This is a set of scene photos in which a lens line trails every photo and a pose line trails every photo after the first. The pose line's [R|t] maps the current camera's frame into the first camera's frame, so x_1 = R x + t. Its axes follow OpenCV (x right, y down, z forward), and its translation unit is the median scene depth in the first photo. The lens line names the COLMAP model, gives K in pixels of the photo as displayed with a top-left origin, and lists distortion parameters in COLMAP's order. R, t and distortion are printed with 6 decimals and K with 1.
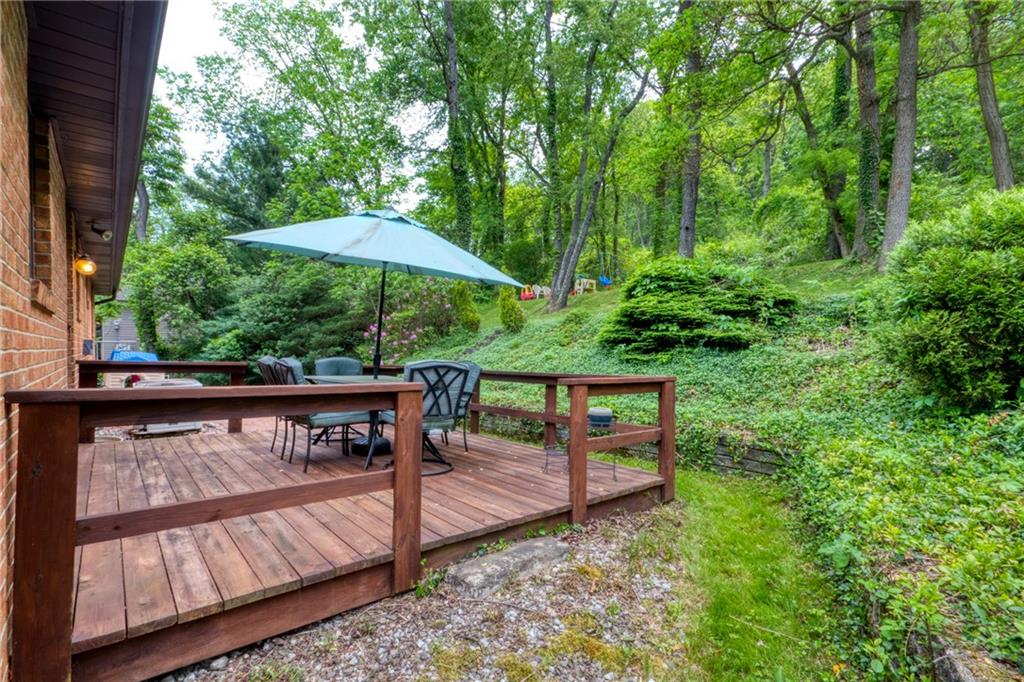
lens RADIAL K [[467.4, 0, 514.5], [0, 467.4, 354.8], [0, 0, 1]] dist [0.038946, 0.000369]
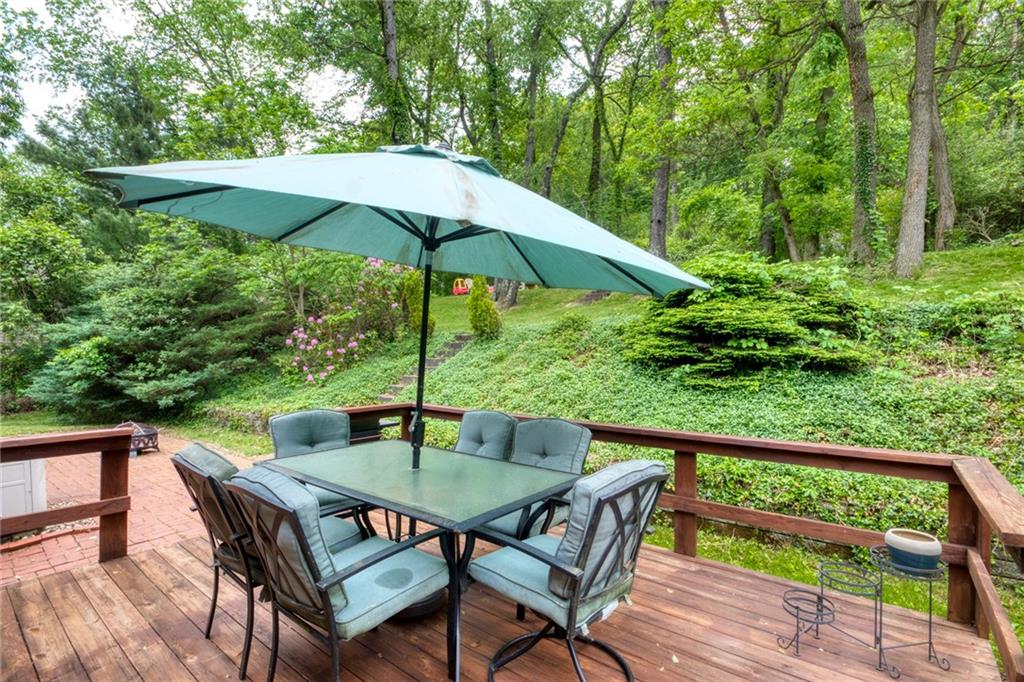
lens RADIAL K [[466.7, 0, 509.7], [0, 466.7, 349.2], [0, 0, 1]] dist [0.026921, -0.019085]
pose [[0.981093, -0.014312, 0.193009, -0.098789], [0.013390, 0.999892, 0.006081, -0.028613], [-0.193075, -0.003382, 0.981178, 0.155609]]
